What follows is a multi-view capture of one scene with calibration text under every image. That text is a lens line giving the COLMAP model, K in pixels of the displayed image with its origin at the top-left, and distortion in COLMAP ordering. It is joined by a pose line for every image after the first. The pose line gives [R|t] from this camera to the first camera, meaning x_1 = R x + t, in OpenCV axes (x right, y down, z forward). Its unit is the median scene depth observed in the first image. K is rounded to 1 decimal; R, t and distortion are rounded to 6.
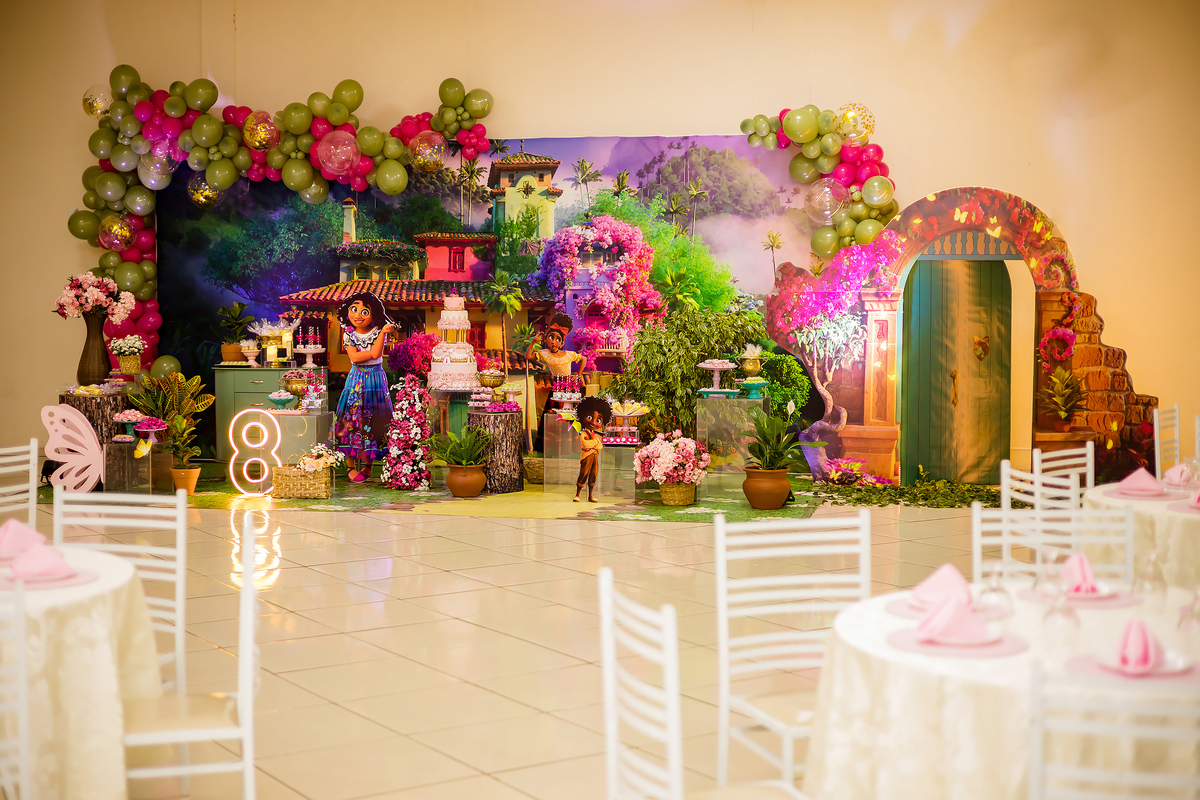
lens RADIAL K [[1685.0, 0, 600.0], [0, 1685.0, 400.0], [0, 0, 1]] dist [0.035415, -0.016980]
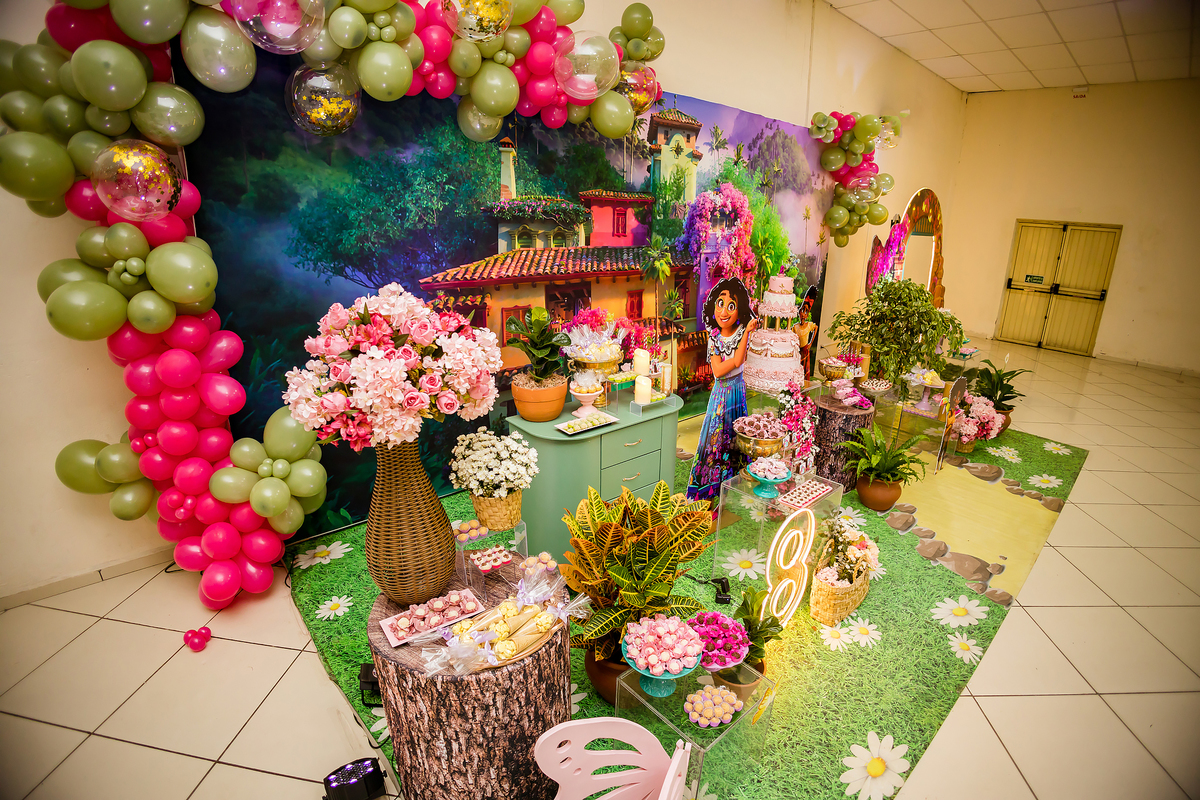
lens RADIAL K [[548.2, 0, 600.0], [0, 548.2, 400.0], [0, 0, 1]] dist [-0.161595, 0.049528]
pose [[0.624179, -0.245121, 0.741833, -0.333781], [0.042835, 0.958817, 0.280777, -0.076006], [-0.780106, -0.143478, 0.608973, 0.847983]]
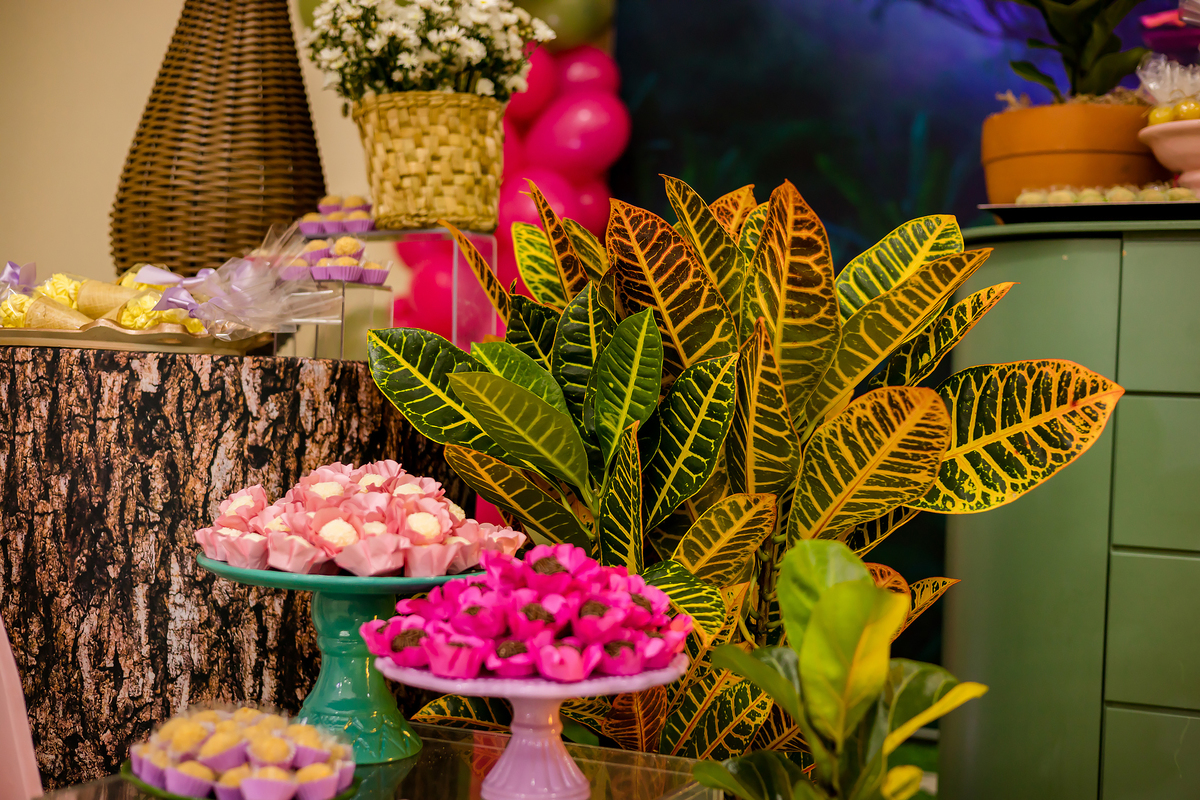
lens RADIAL K [[1723.4, 0, 600.0], [0, 1723.4, 400.0], [0, 0, 1]] dist [-0.034682, -0.068267]
pose [[0.968405, 0.037652, -0.246526, -0.212449], [-0.052749, 0.997096, -0.054921, 0.006296], [0.243742, 0.066189, 0.967579, 0.806596]]
